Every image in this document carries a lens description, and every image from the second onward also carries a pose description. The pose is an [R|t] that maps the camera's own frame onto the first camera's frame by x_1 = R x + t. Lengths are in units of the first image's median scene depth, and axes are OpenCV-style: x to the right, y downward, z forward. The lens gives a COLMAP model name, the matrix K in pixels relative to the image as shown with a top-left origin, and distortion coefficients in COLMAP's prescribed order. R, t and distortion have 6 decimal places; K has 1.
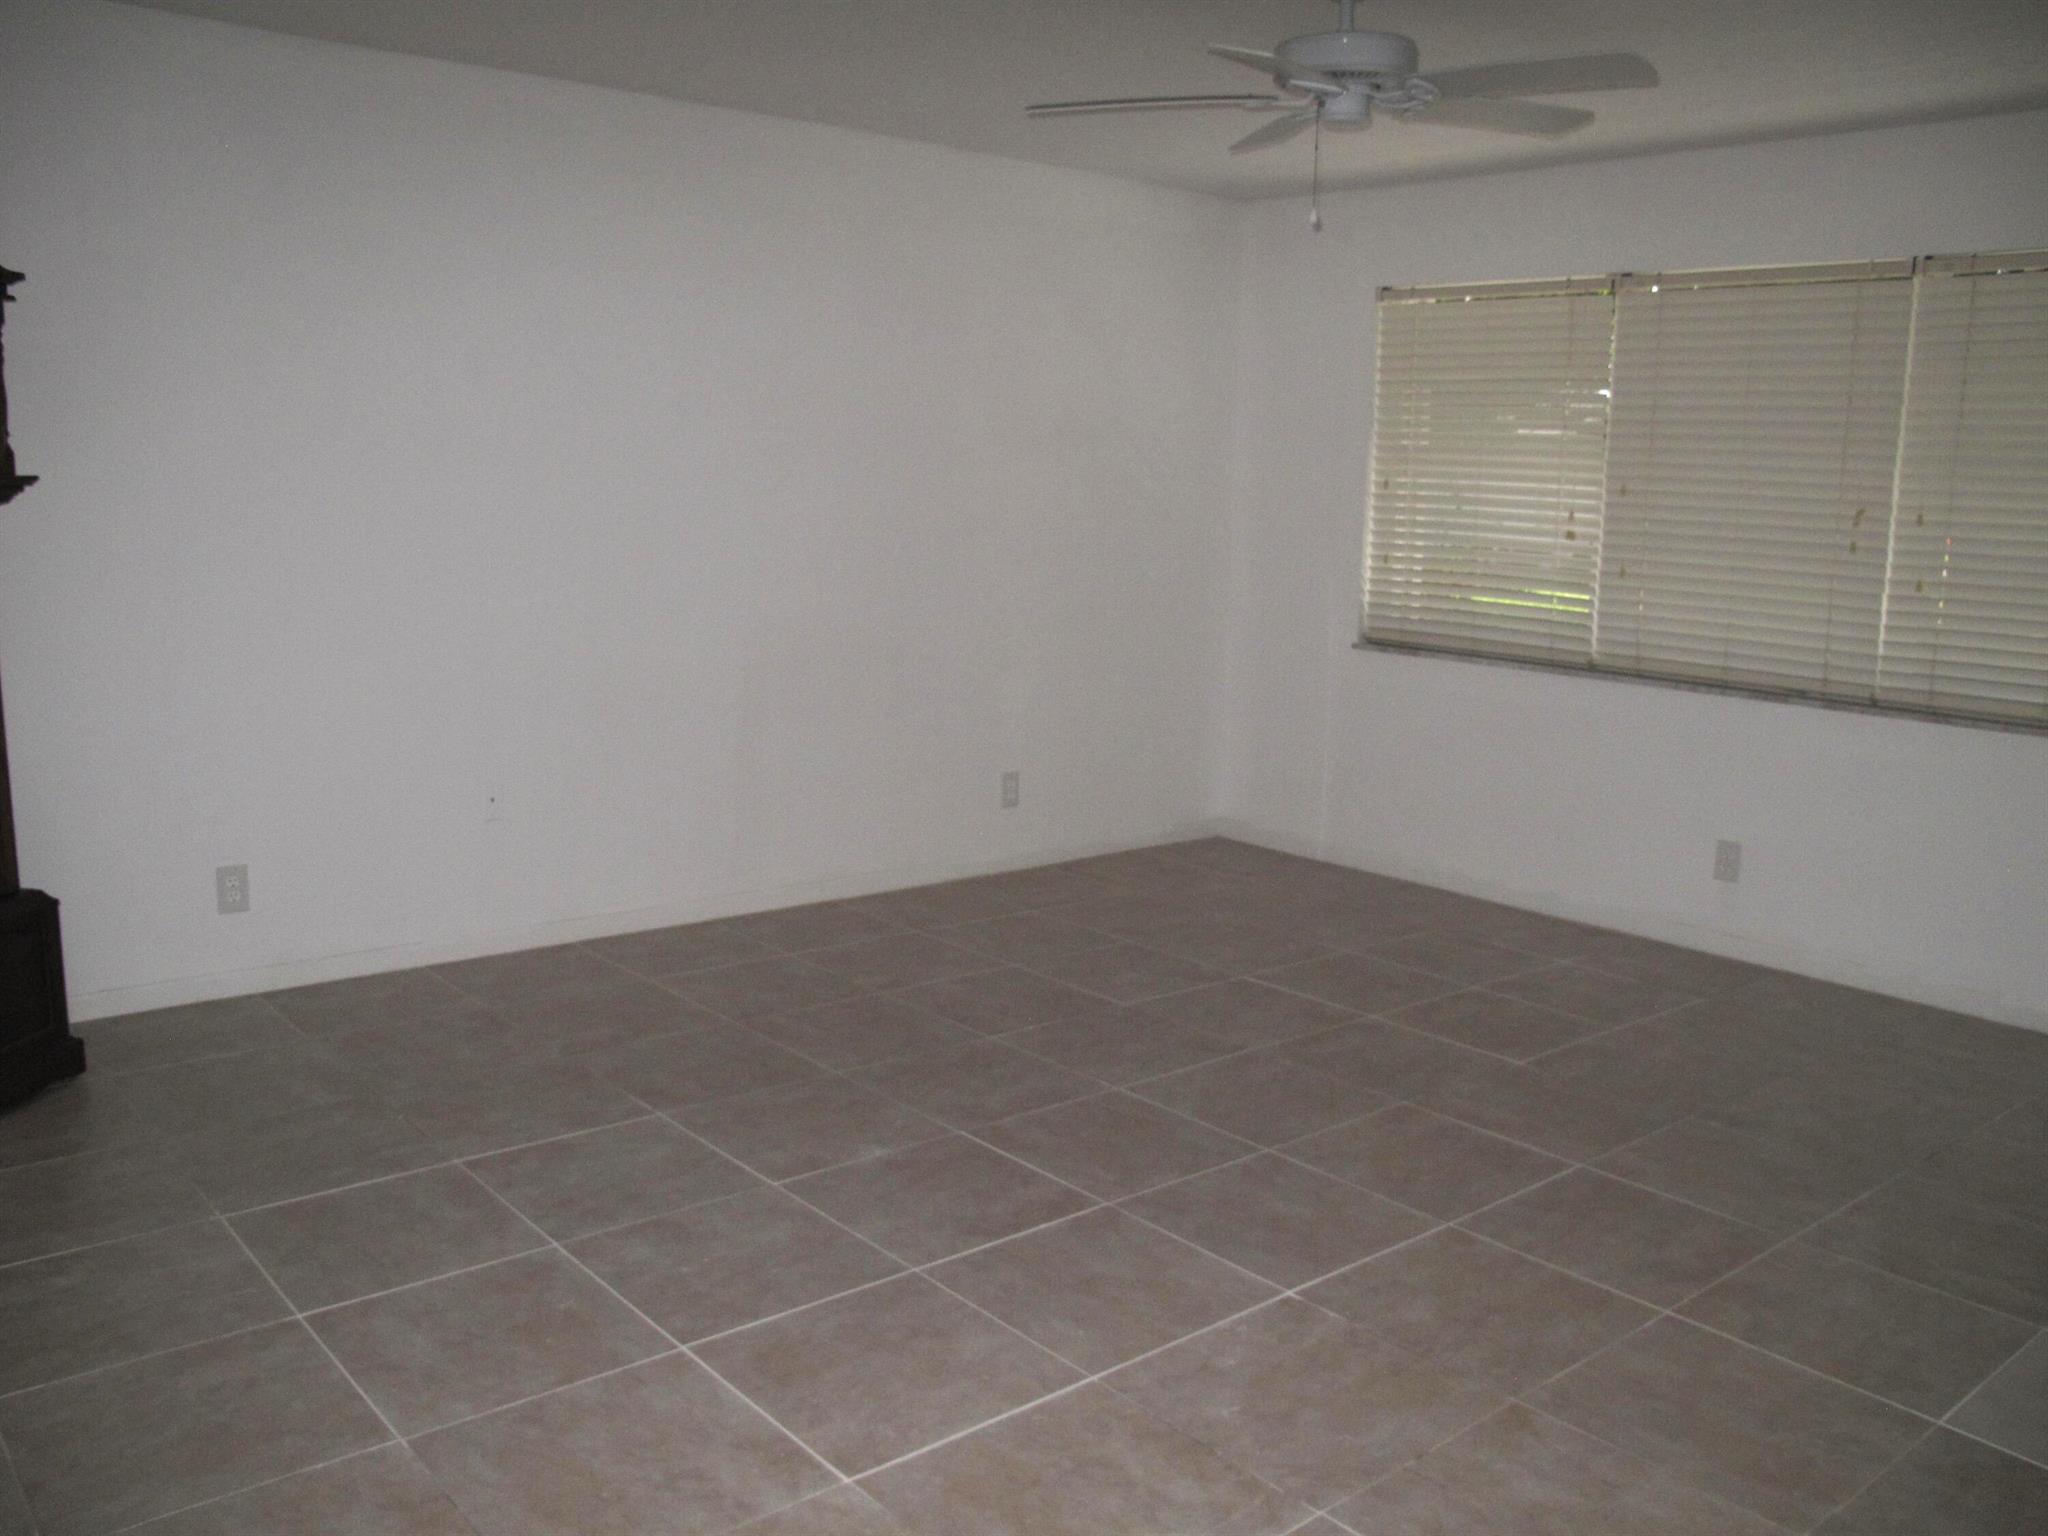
lens RADIAL K [[1716.4, 0, 1021.3], [0, 1716.4, 774.0], [0, 0, 1]] dist [-0.132550, 0.091980]
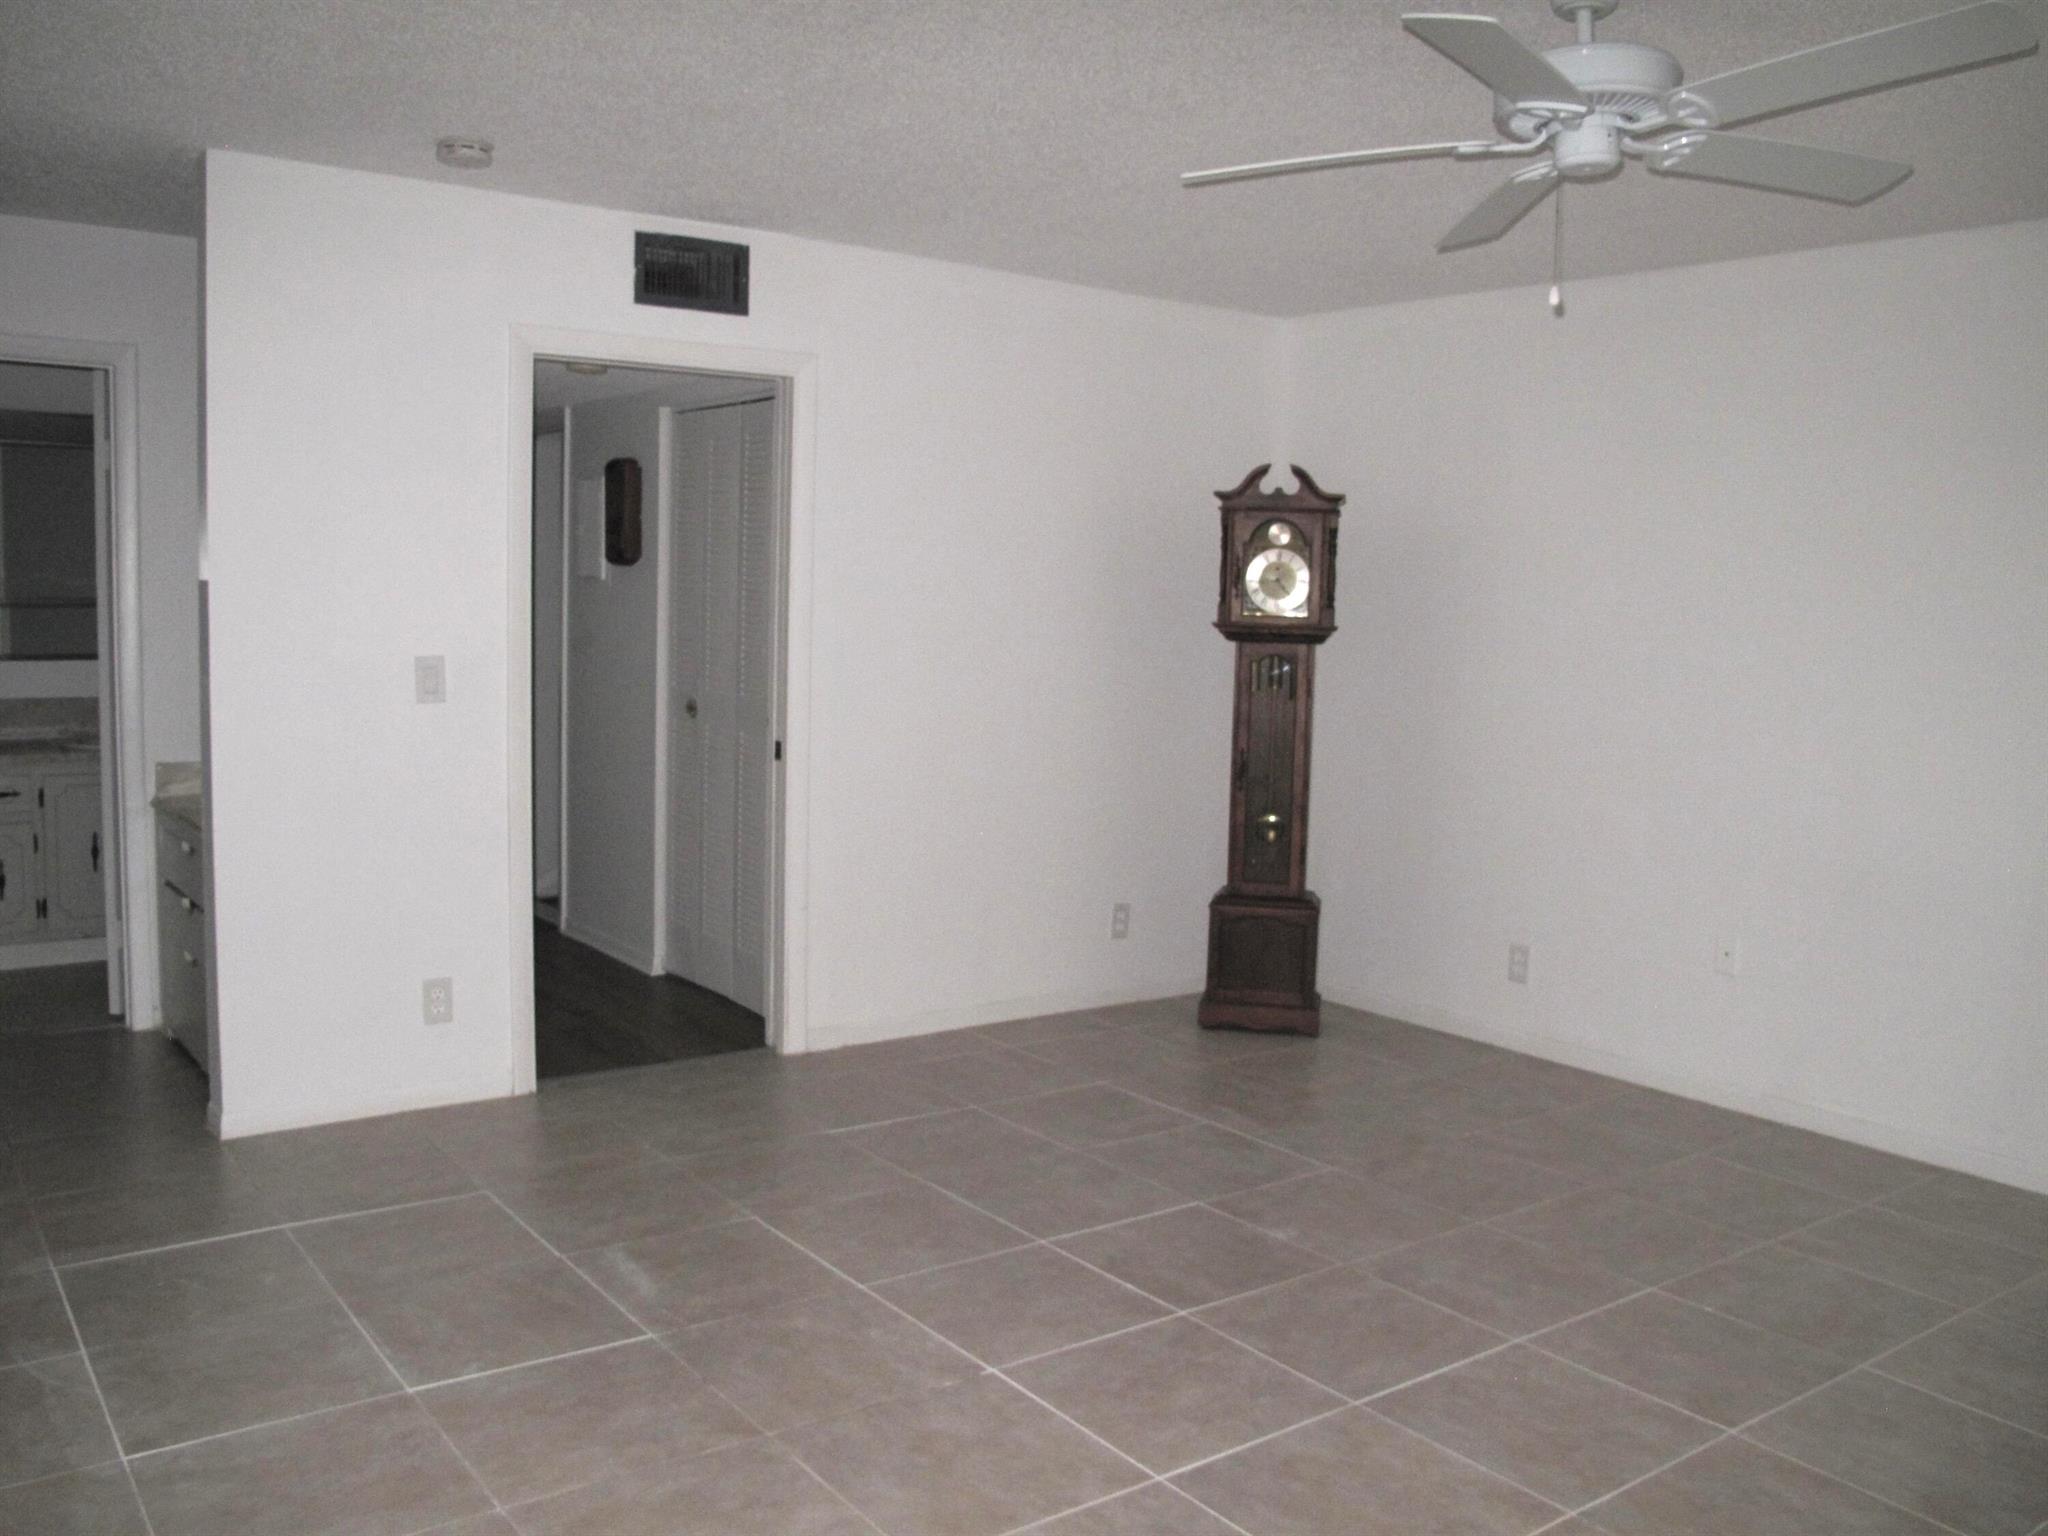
lens RADIAL K [[1716.4, 0, 1006.1], [0, 1716.4, 769.2], [0, 0, 1]] dist [-0.132550, 0.091980]
pose [[-0.075973, 0.065792, -0.994937, 1.021261], [-0.200705, 0.976389, 0.079891, -0.123548], [0.976701, 0.205759, -0.060975, 0.865199]]
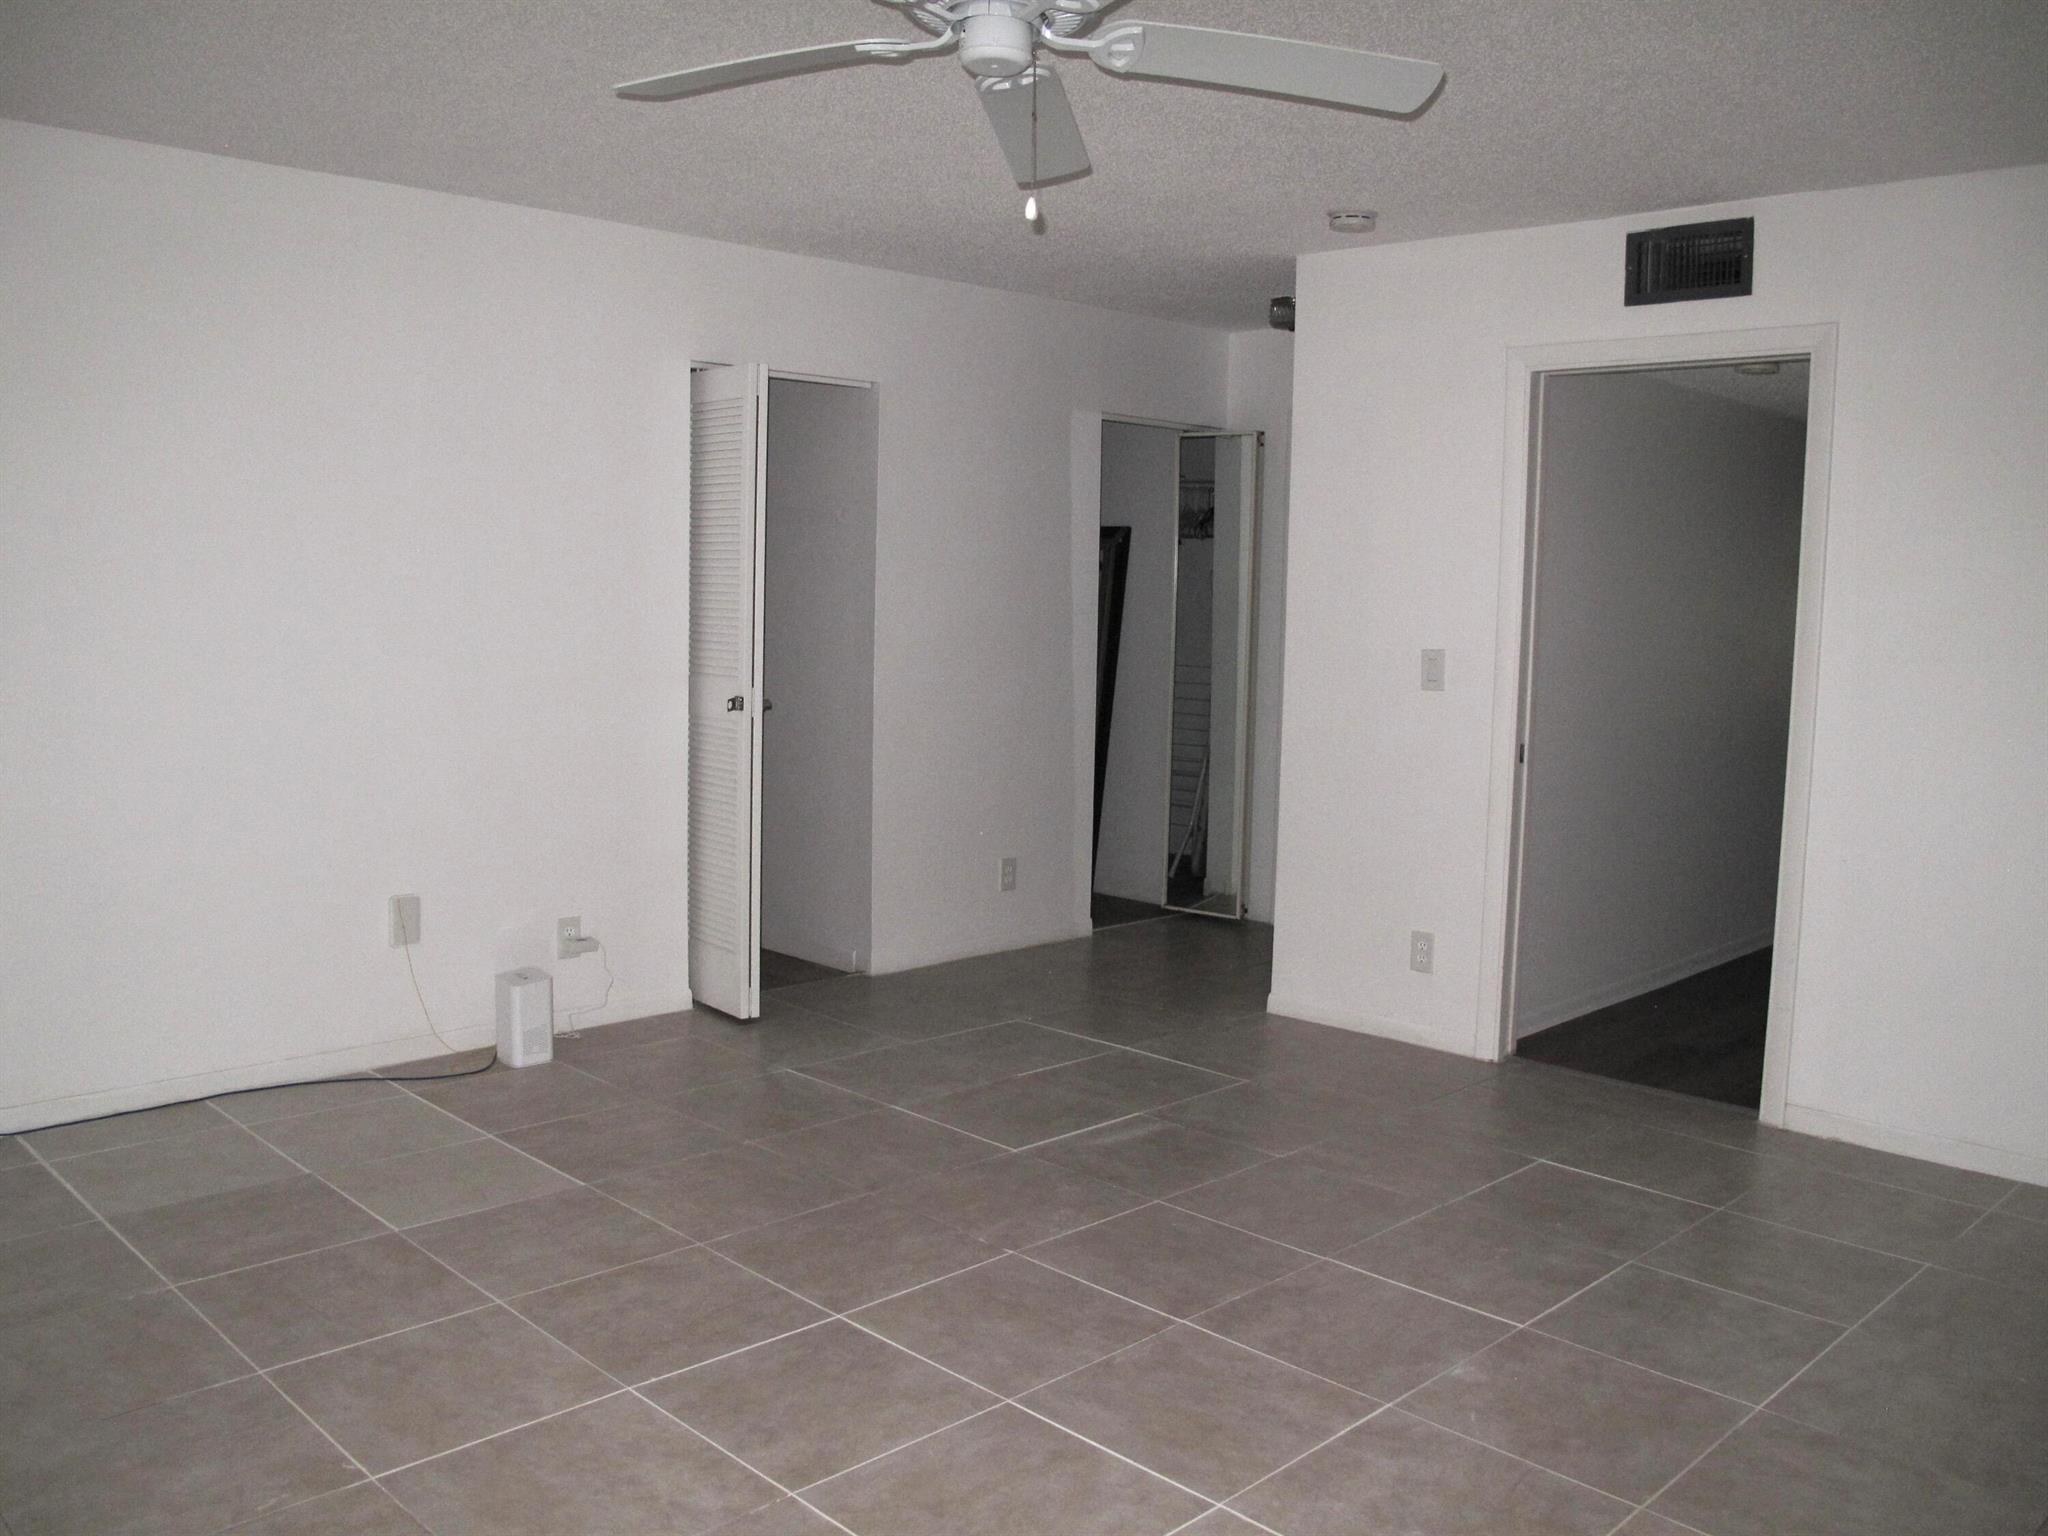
lens RADIAL K [[1716.4, 0, 1003.4], [0, 1716.4, 760.8], [0, 0, 1]] dist [-0.132550, 0.091980]
pose [[-0.996312, -0.043309, -0.074078, 0.234296], [-0.062159, 0.959402, 0.275106, -0.313372], [0.059156, 0.278696, -0.958556, 1.790160]]
